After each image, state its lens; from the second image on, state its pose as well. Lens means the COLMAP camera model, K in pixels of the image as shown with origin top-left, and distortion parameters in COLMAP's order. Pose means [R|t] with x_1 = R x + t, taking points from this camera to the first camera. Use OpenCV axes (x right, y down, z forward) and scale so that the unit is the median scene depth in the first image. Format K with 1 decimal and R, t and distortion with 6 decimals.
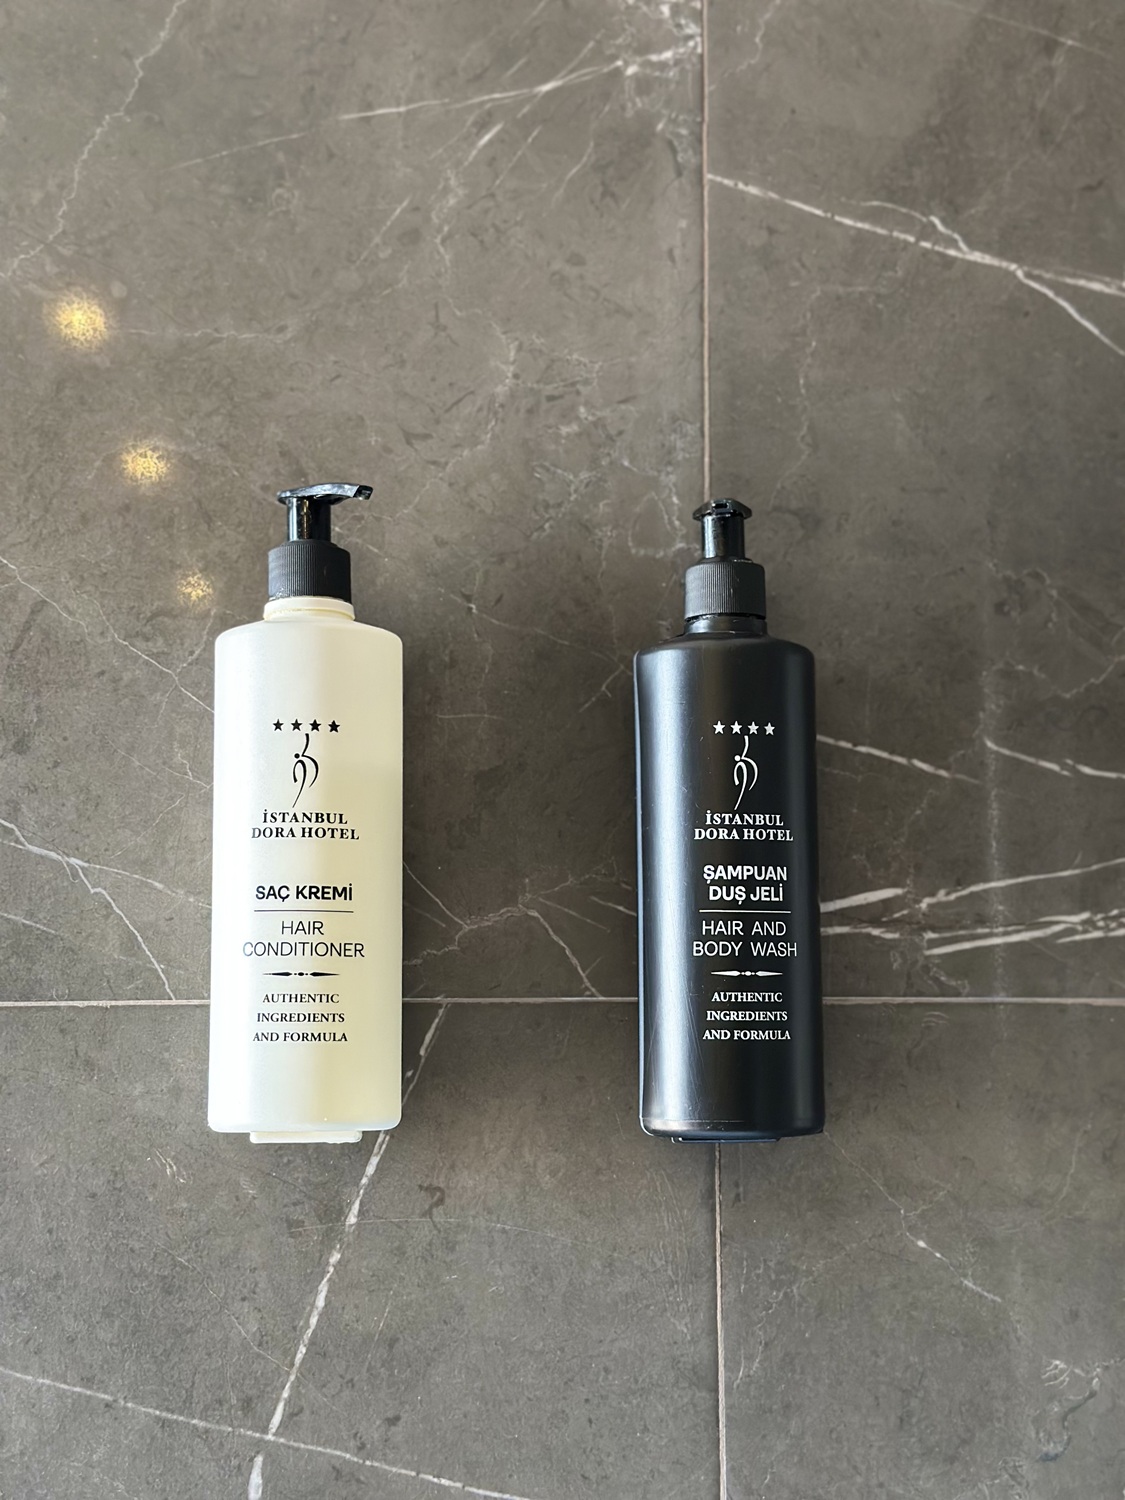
lens RADIAL K [[2144.0, 0, 560.1], [0, 2144.0, 758.2], [0, 0, 1]] dist [0.092295, 0.000000]
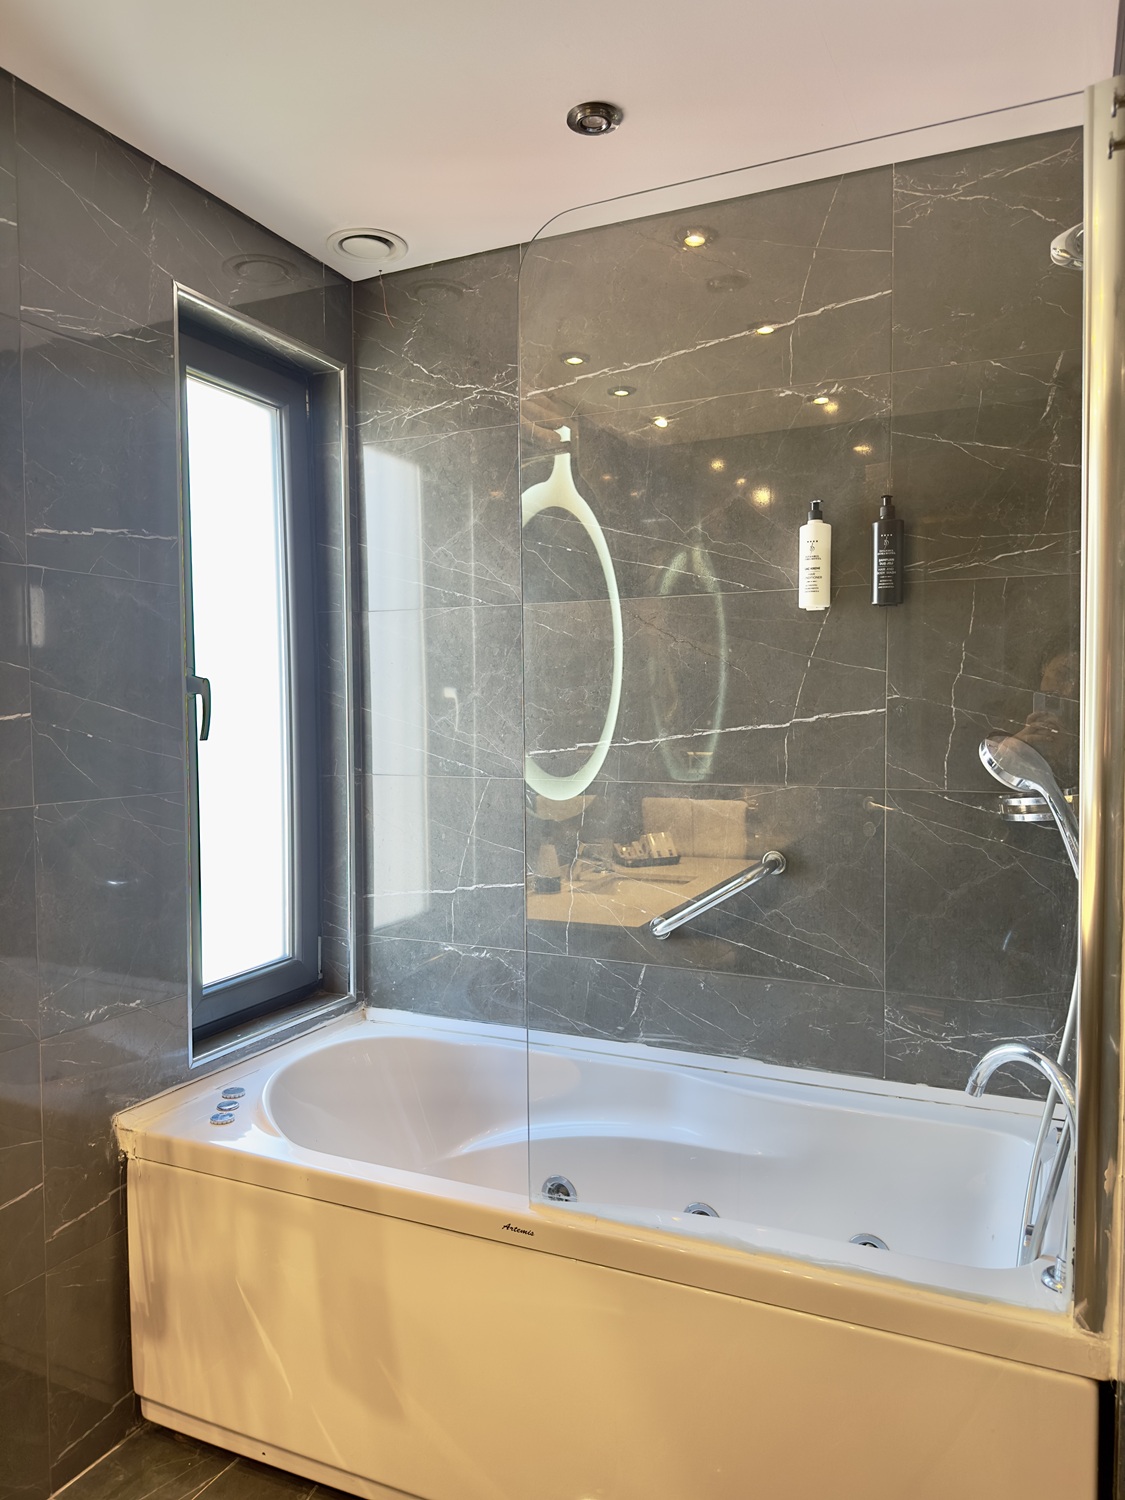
lens RADIAL K [[1058.6, 0, 553.9], [0, 1058.6, 756.8], [0, 0, 1]] dist [0.085805, 0.000029]
pose [[0.869445, 0.021433, -0.493565, 0.706301], [0.064314, 0.985646, 0.156095, 0.063461], [0.489826, -0.167459, 0.855586, -1.946944]]
